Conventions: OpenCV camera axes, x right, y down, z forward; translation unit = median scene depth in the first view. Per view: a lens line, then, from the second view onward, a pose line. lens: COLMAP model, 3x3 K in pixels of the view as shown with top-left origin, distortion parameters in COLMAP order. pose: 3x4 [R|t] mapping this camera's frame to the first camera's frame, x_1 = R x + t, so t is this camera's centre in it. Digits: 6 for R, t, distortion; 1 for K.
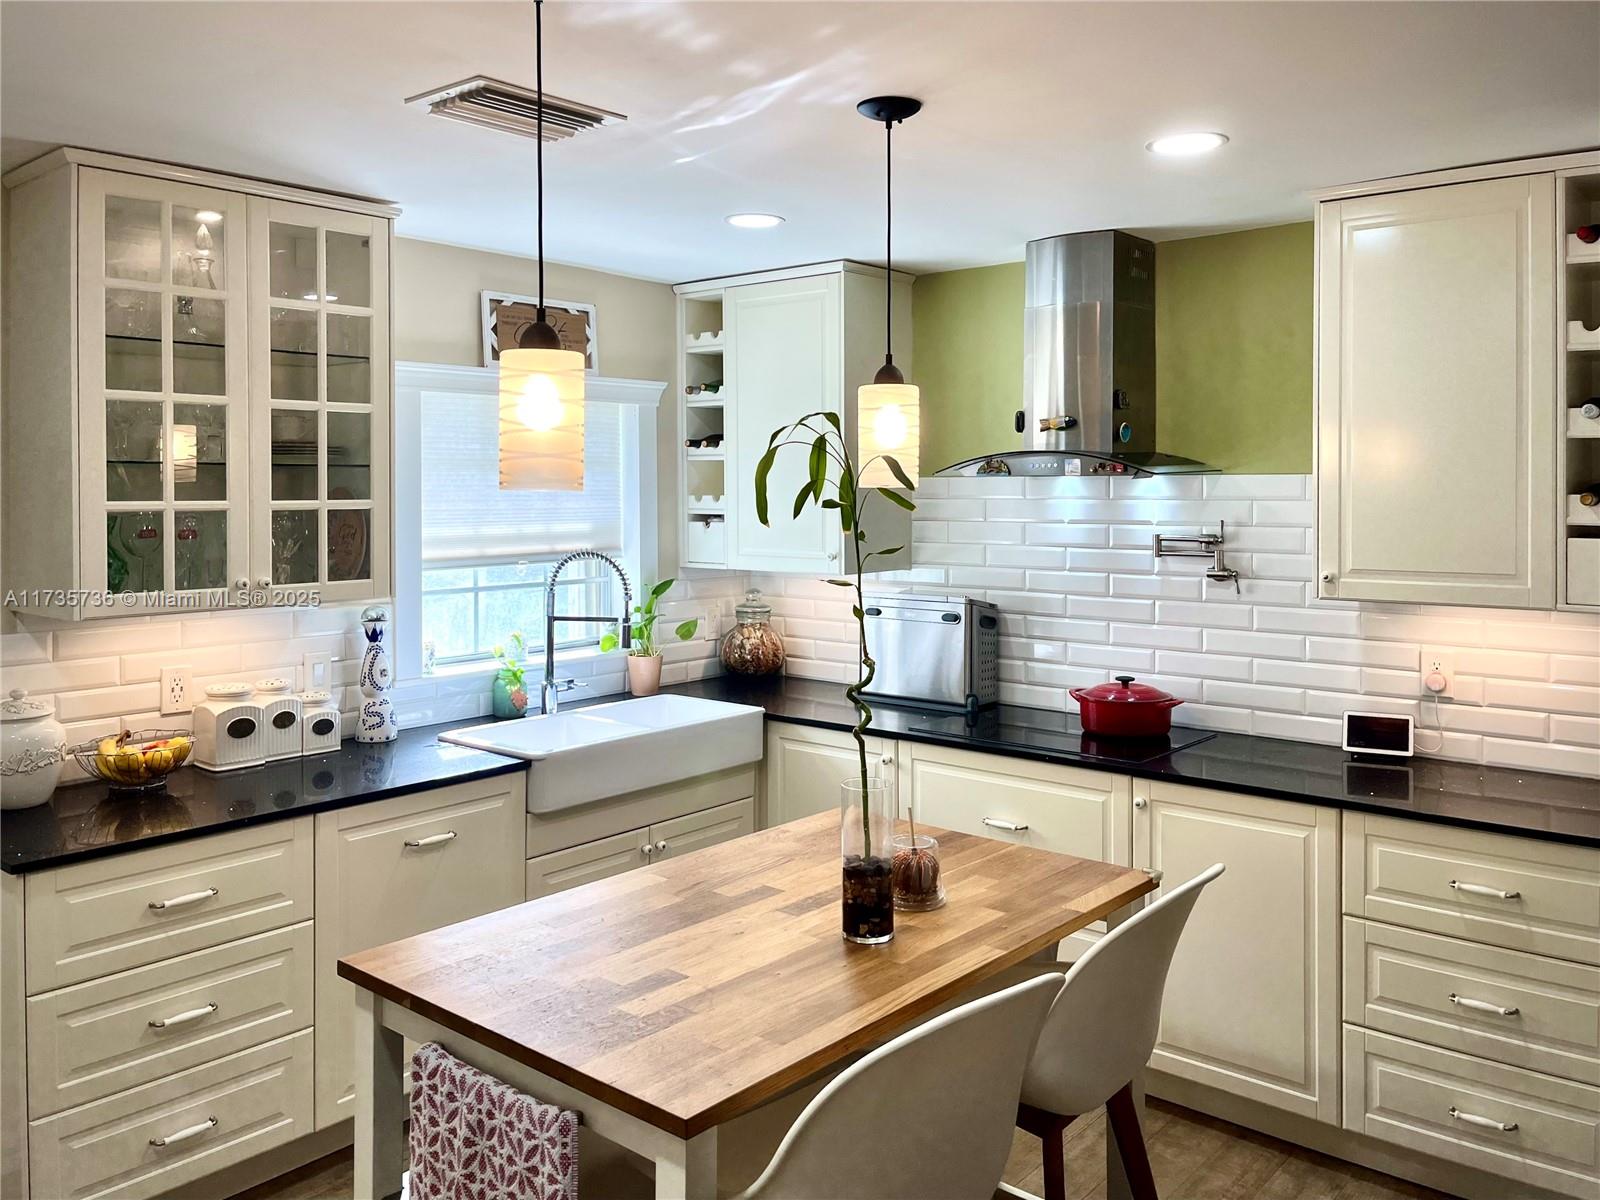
lens RADIAL K [[1269.1, 0, 826.2], [0, 1269.1, 501.9], [0, 0, 1]] dist [0.013537, -0.001734]
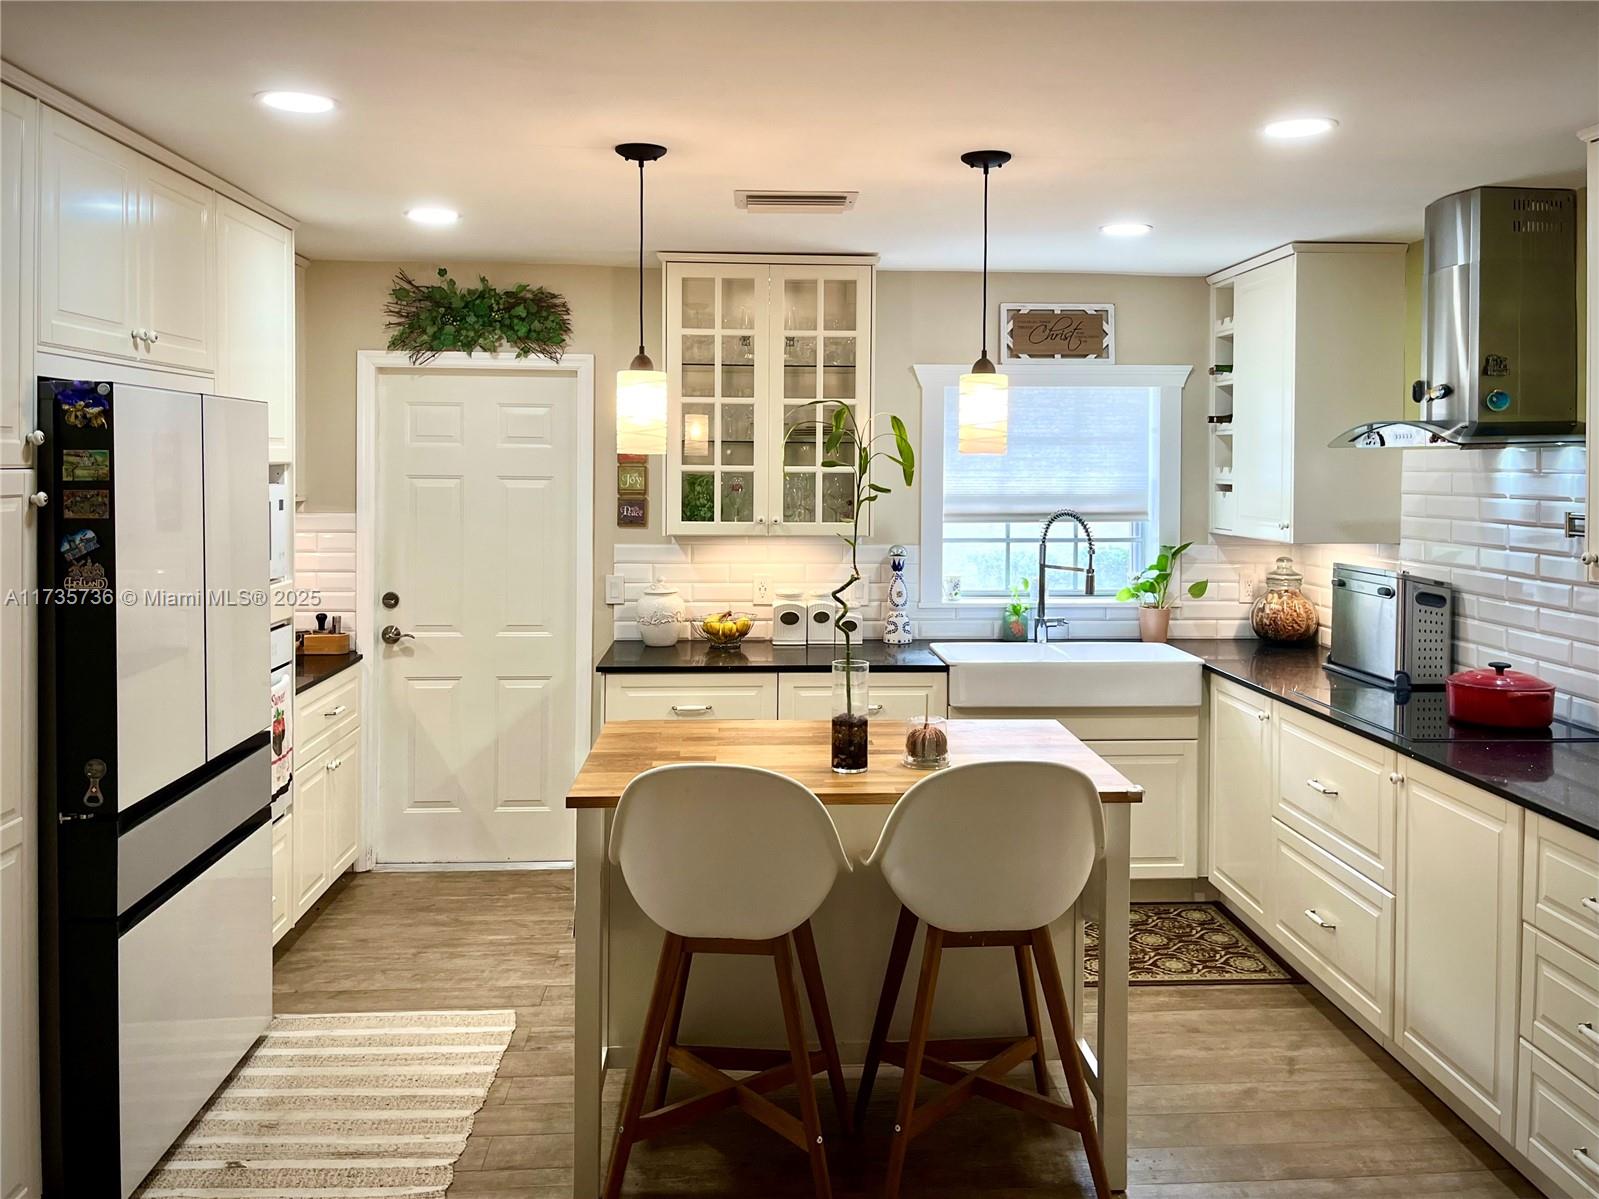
lens RADIAL K [[1268.3, 0, 825.7], [0, 1268.3, 501.5], [0, 0, 1]] dist [0.013537, -0.001734]
pose [[0.692154, 0.025844, -0.721287, 0.614816], [-0.014394, 0.999654, 0.022005, 0.006445], [0.721607, -0.004849, 0.692286, -0.001729]]
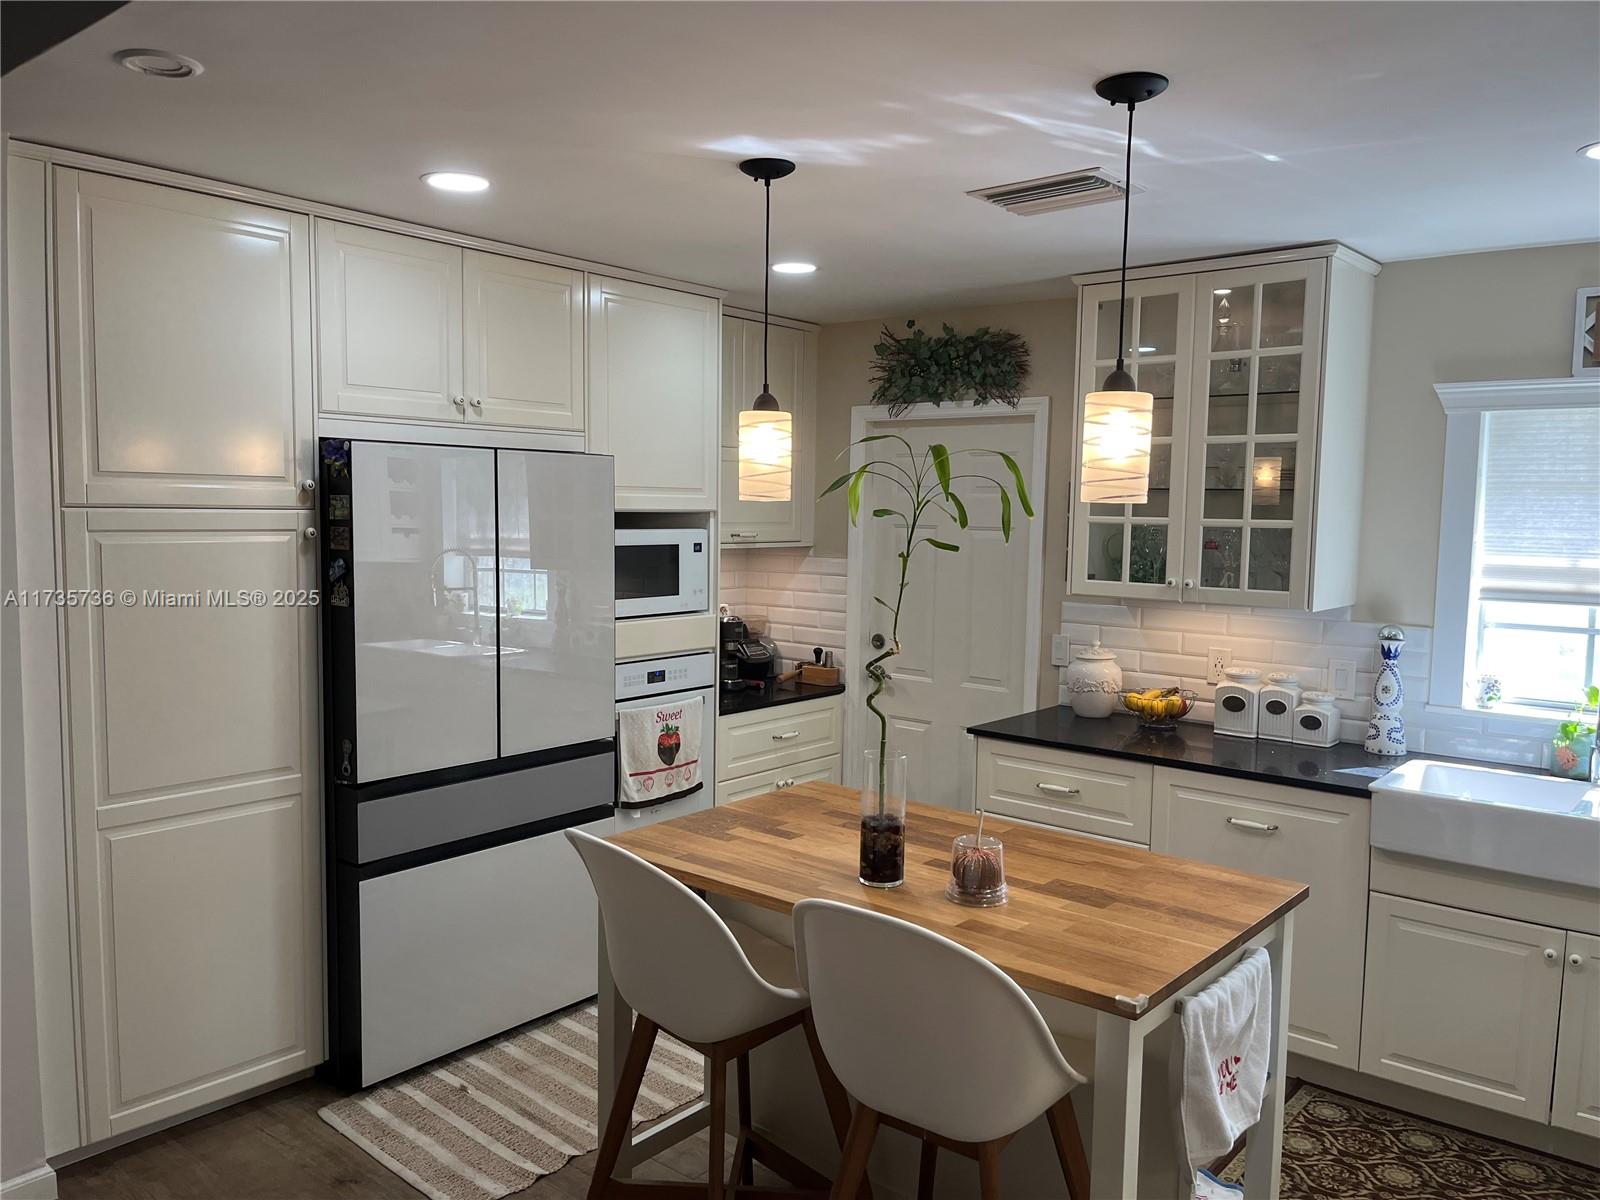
lens RADIAL K [[1188.0, 0, 797.9], [0, 1188.0, 618.8], [0, 0, 1]] dist [0.070397, -0.124204]
pose [[0.000290, 0.094267, -0.995547, 0.665804], [-0.028093, 0.995155, 0.094222, -0.002853], [0.999605, 0.027941, 0.002937, 0.544467]]
